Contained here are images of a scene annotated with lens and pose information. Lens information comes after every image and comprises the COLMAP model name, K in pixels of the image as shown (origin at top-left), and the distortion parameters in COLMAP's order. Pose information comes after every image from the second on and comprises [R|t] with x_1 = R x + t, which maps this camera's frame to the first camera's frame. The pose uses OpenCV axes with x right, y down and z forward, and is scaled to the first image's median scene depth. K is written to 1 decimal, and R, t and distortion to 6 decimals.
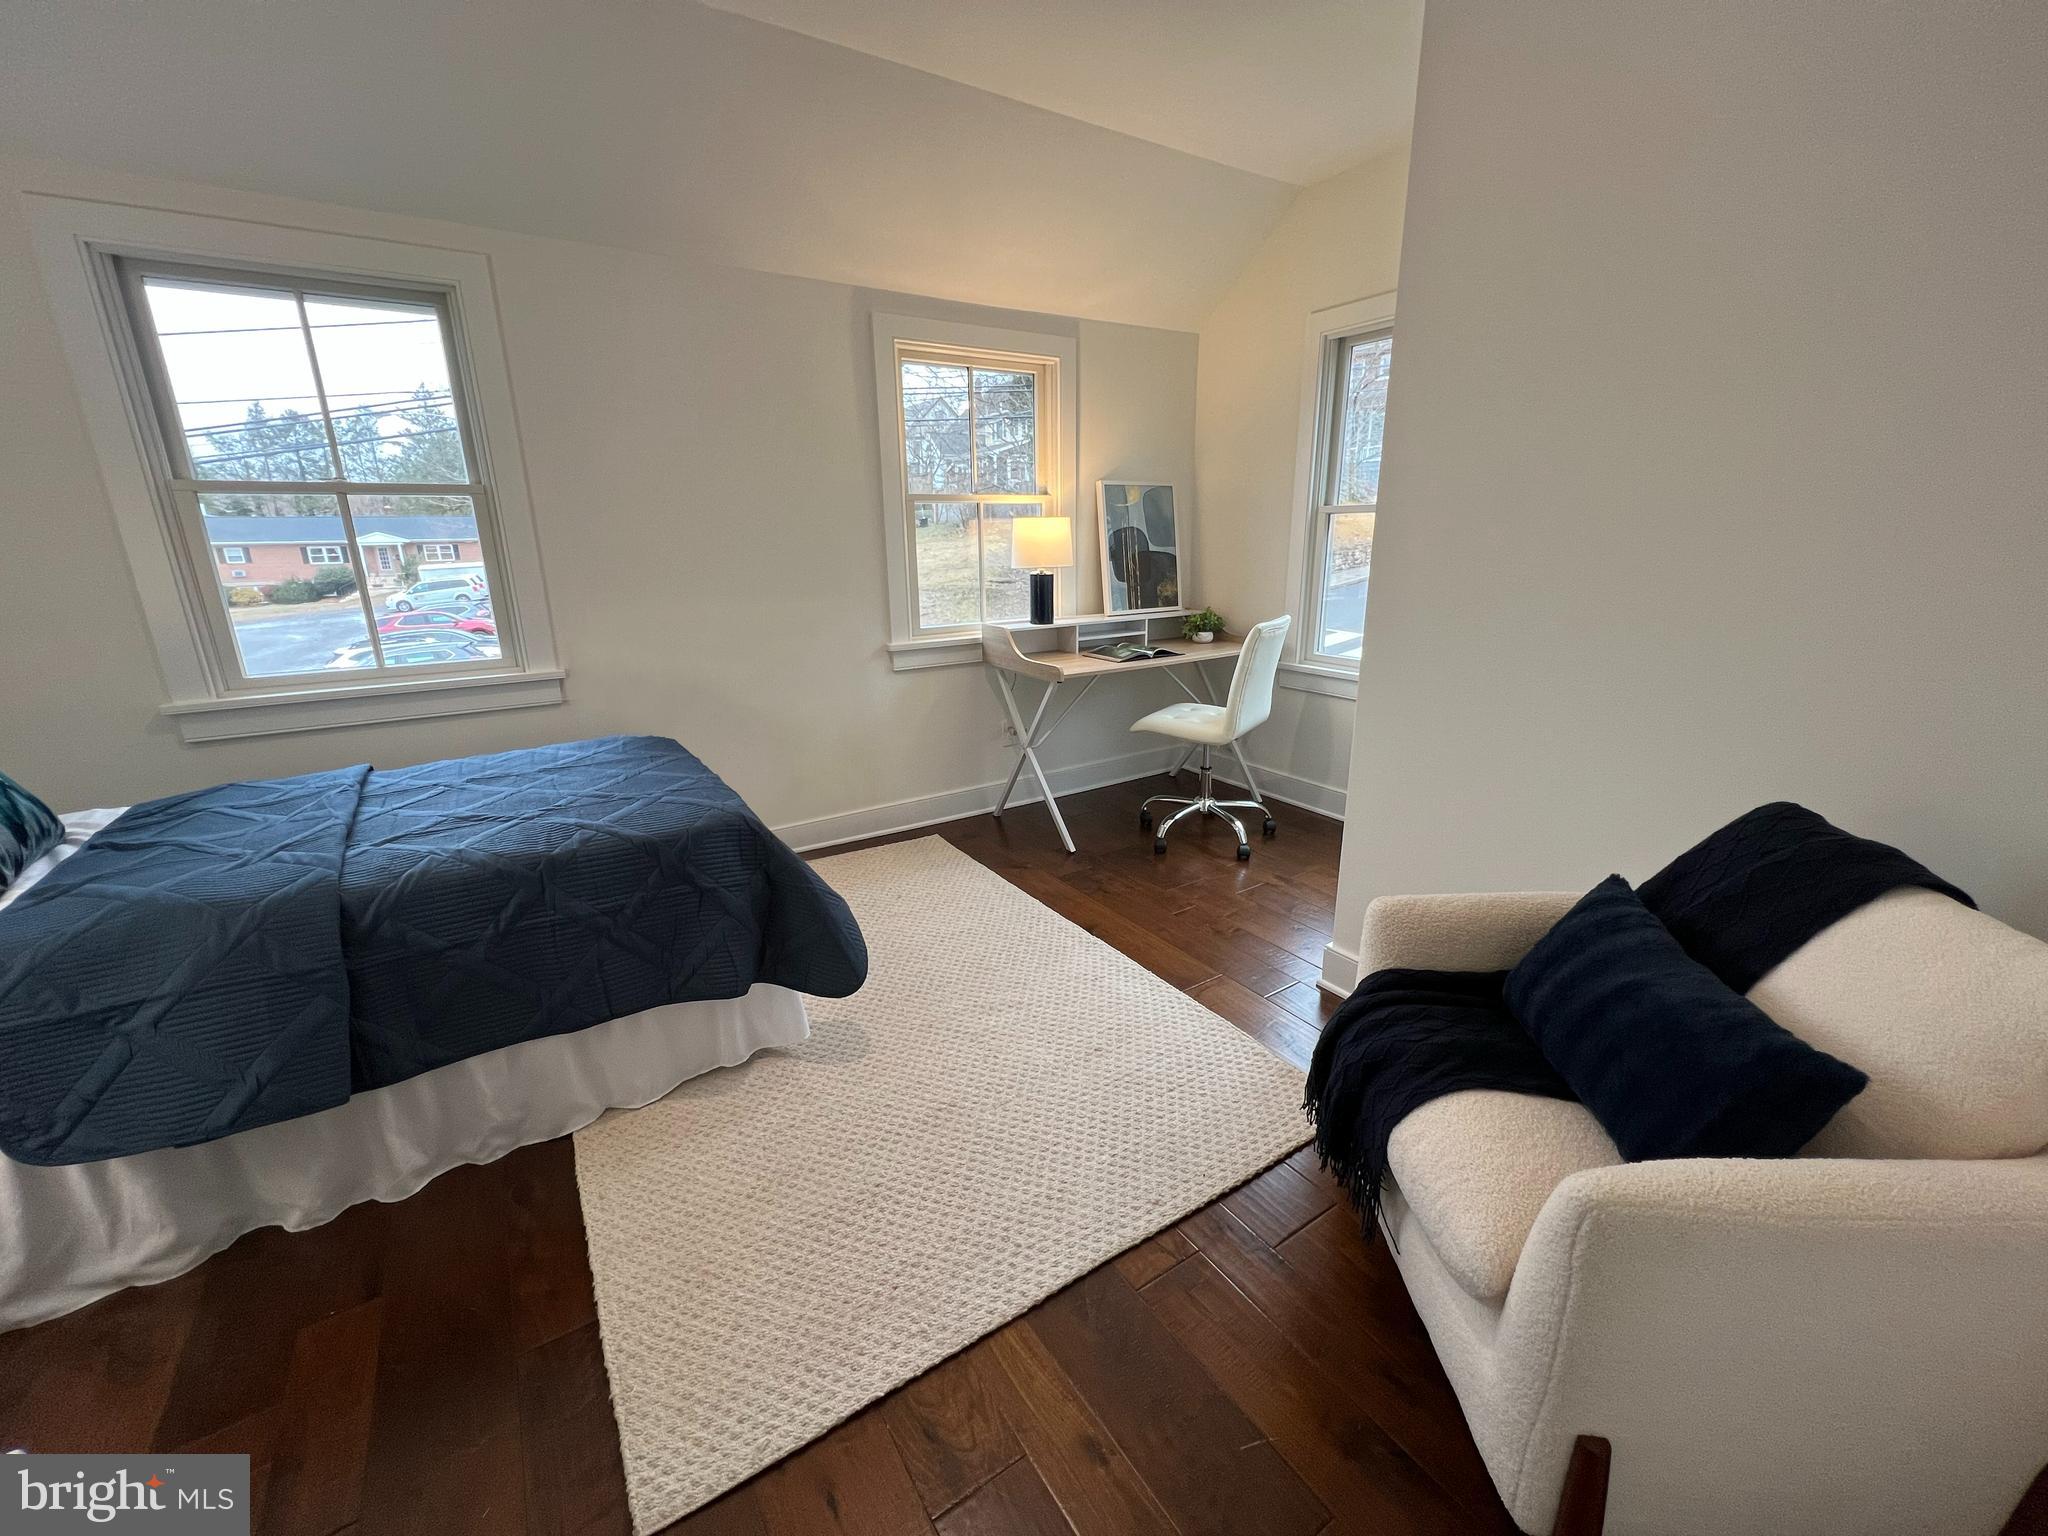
lens RADIAL K [[815.9, 0, 1029.4], [0, 815.9, 764.2], [0, 0, 1]] dist [-0.005407, 0.000412]
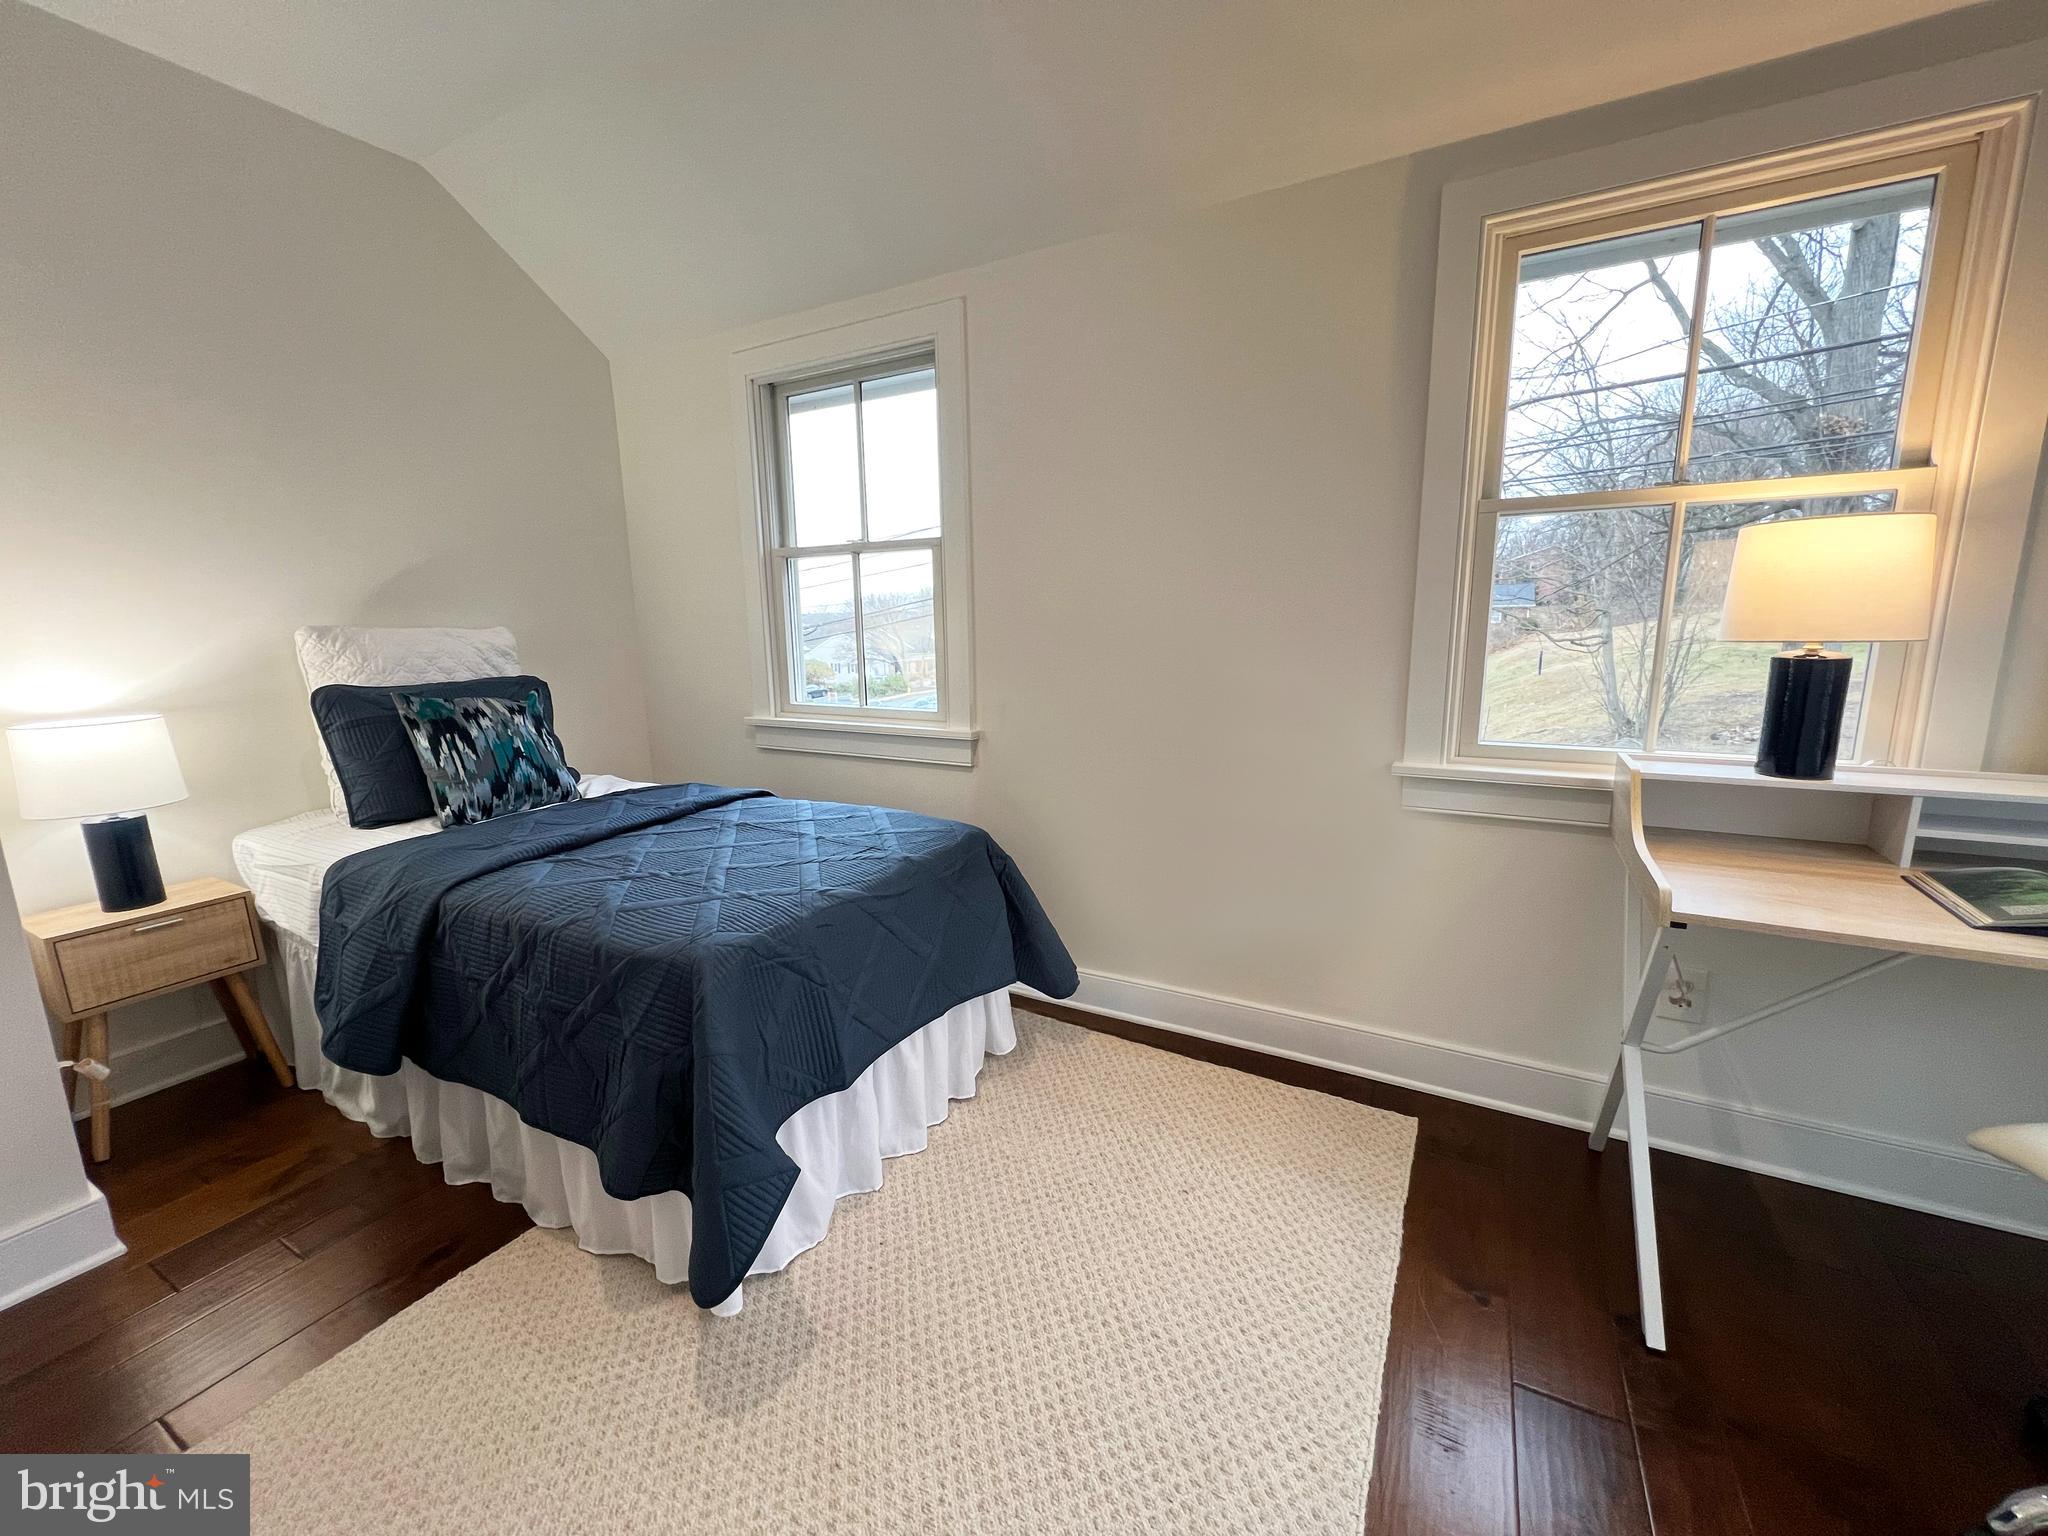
lens RADIAL K [[815.9, 0, 1020.6], [0, 815.9, 766.1], [0, 0, 1]] dist [-0.005407, 0.000412]
pose [[0.461170, 0.163782, -0.872065, 0.198802], [-0.231576, 0.970971, 0.059894, -0.112684], [0.856560, 0.174328, 0.485710, 0.472487]]
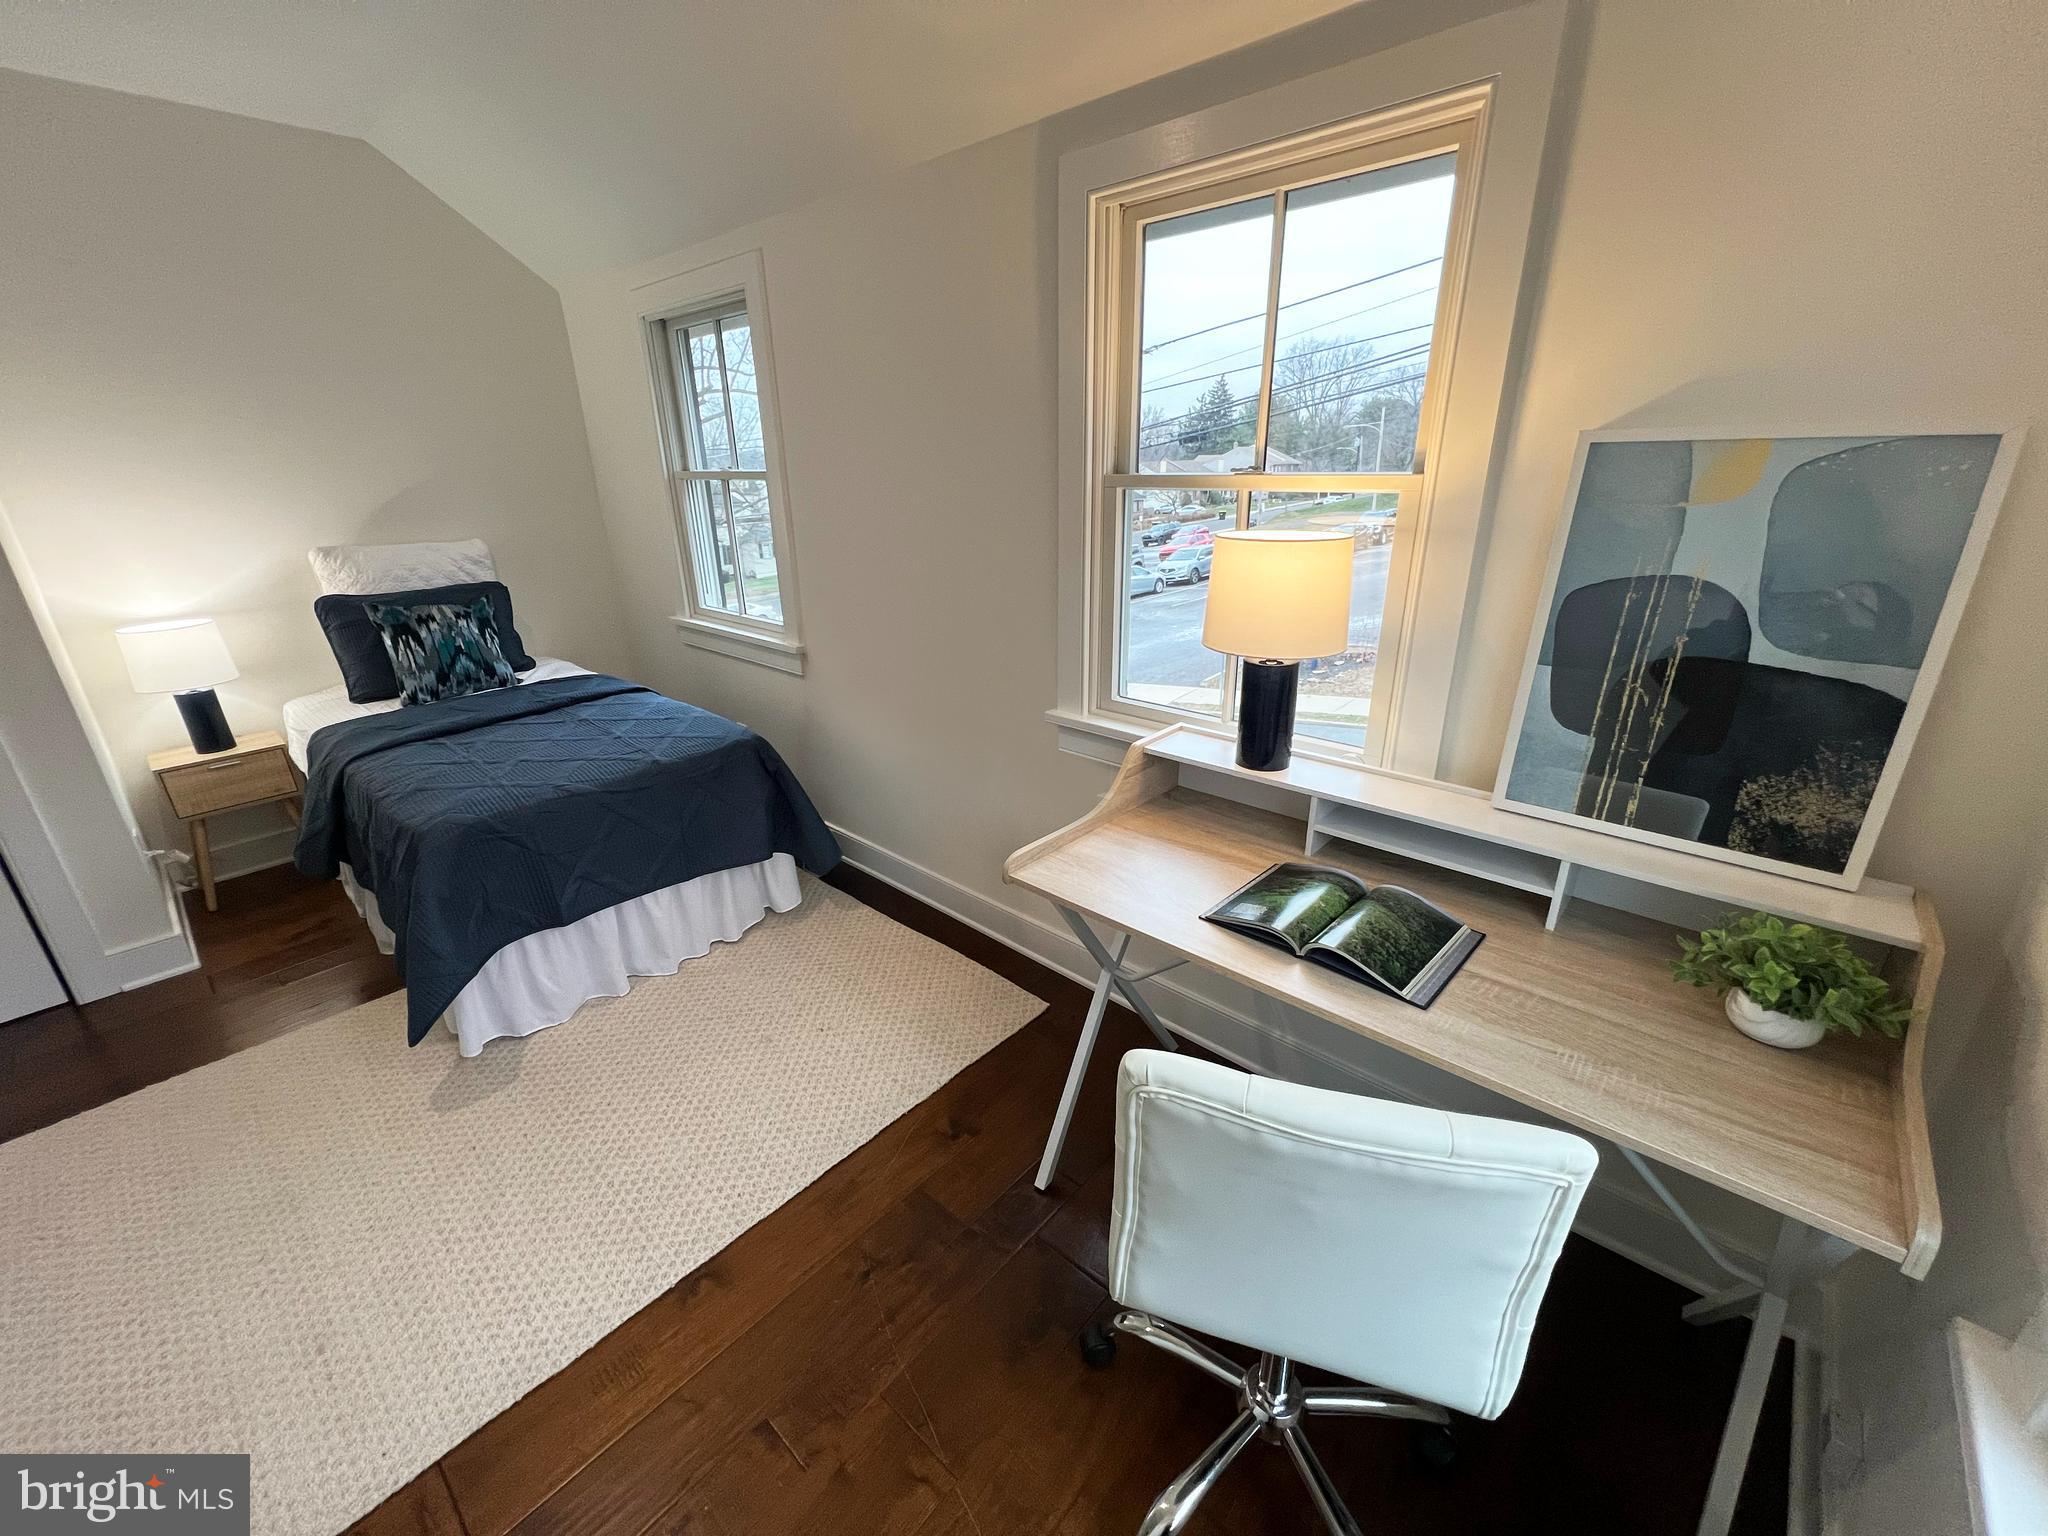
lens RADIAL K [[815.9, 0, 1031.5], [0, 815.9, 765.3], [0, 0, 1]] dist [-0.005407, 0.000412]
pose [[0.252281, 0.351634, -0.901503, 0.408211], [-0.251655, 0.923423, 0.289759, -0.278600], [0.934358, 0.153767, 0.321452, 0.749522]]
